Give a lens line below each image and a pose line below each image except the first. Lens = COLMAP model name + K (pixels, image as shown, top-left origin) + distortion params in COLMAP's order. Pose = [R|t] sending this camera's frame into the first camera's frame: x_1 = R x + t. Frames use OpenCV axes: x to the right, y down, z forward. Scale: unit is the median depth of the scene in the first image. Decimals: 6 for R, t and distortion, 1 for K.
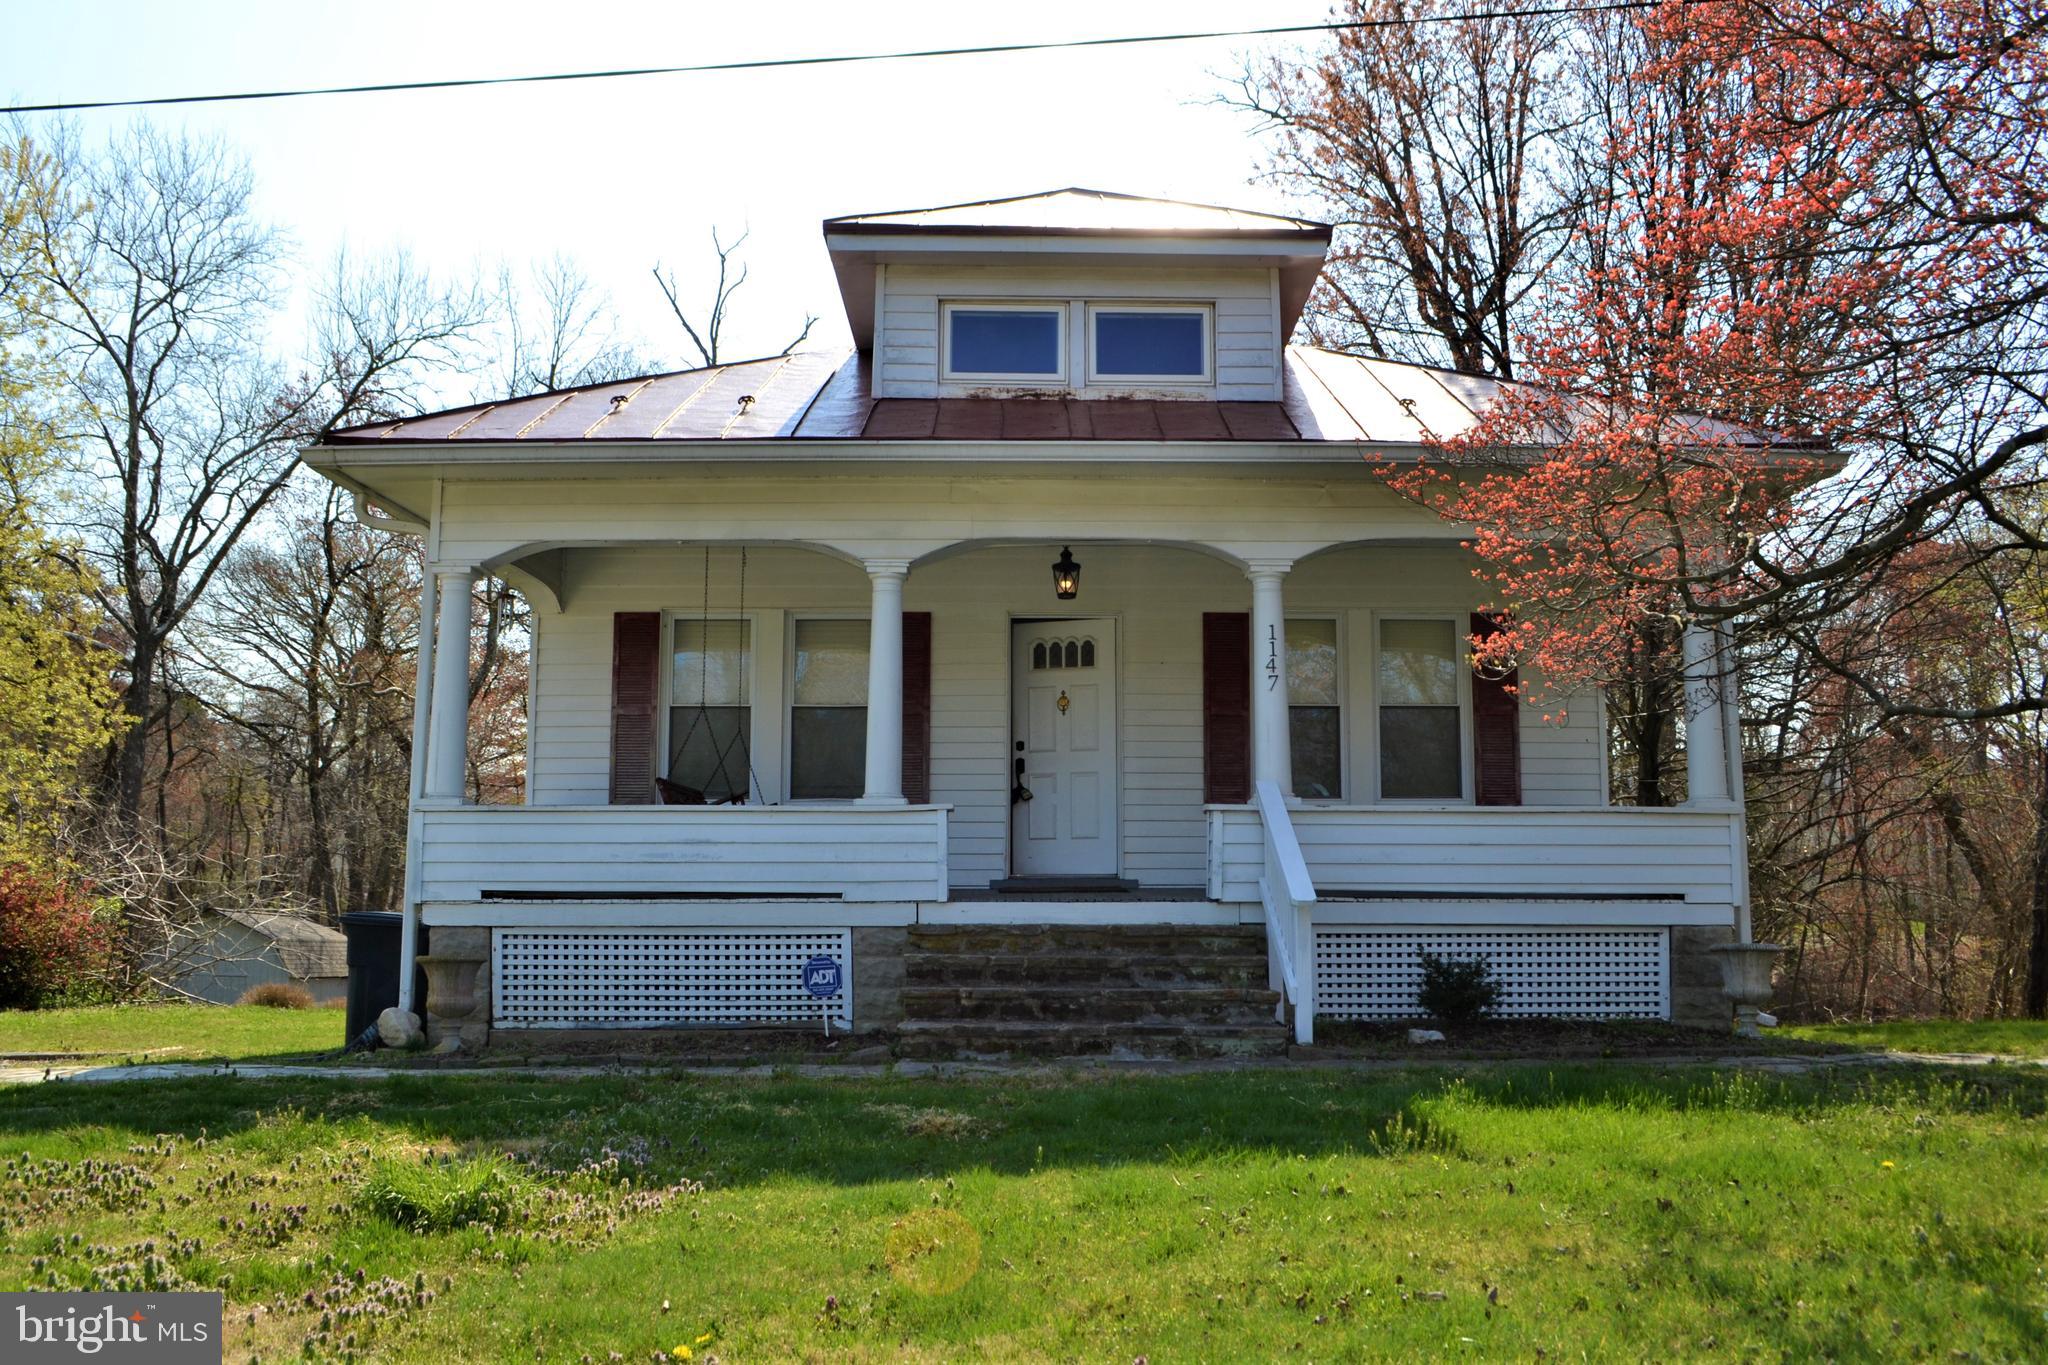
lens RADIAL K [[1627.2, 0, 1022.7], [0, 1627.2, 701.4], [0, 0, 1]] dist [-0.056308, -0.007800]
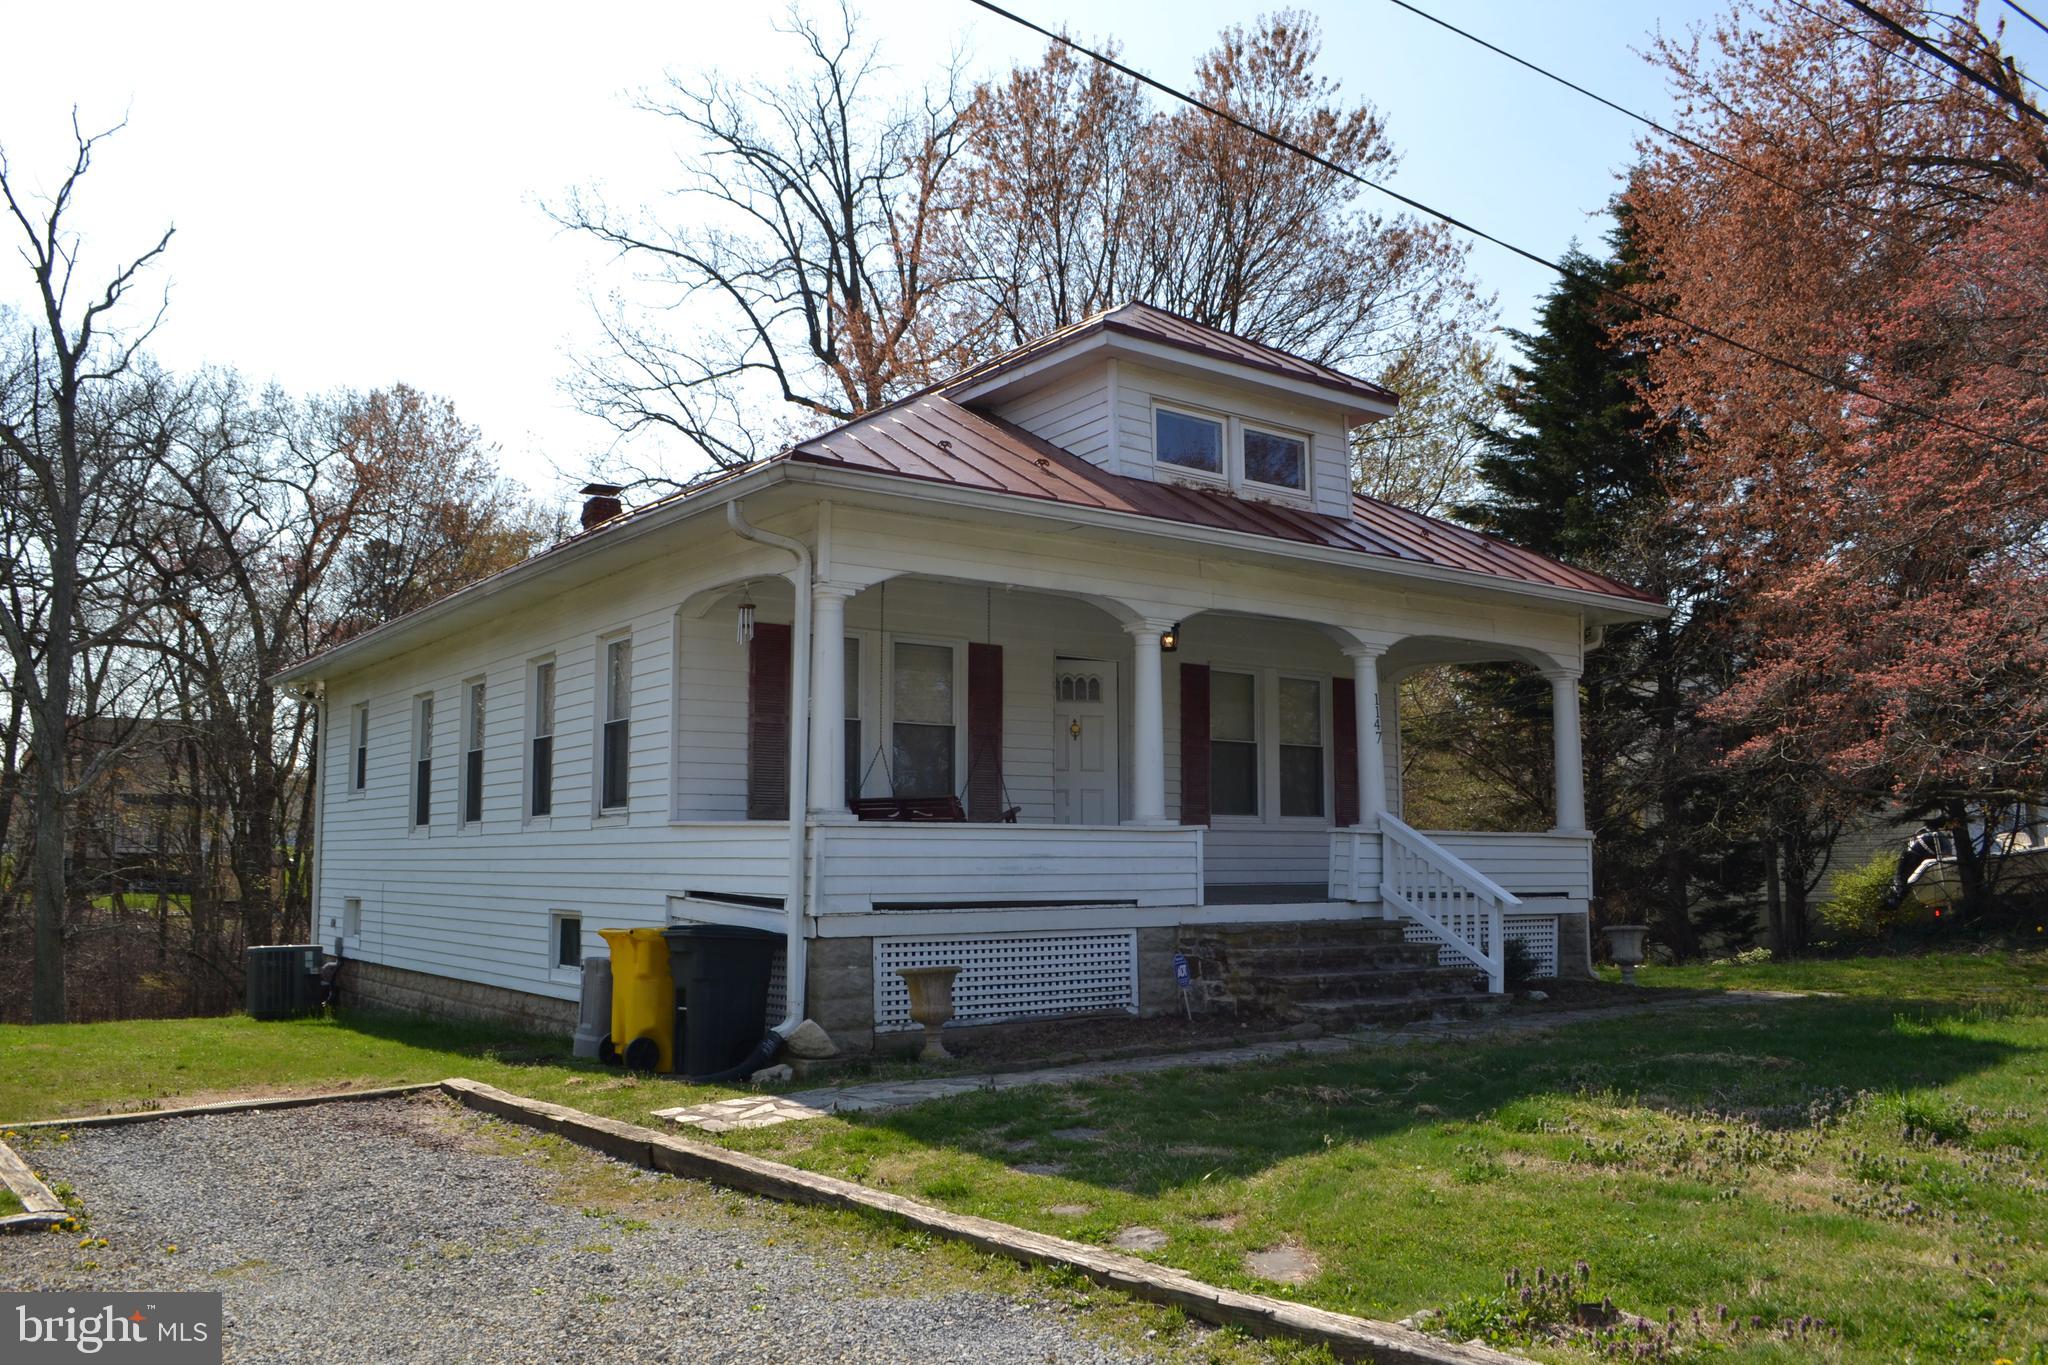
lens RADIAL K [[1627.2, 0, 1019.7], [0, 1627.2, 670.5], [0, 0, 1]] dist [-0.056308, -0.007800]
pose [[0.814260, 0.068347, 0.576463, -0.868031], [-0.069794, 0.997368, -0.019667, -0.019556], [-0.576290, -0.024220, 0.816886, 0.081834]]
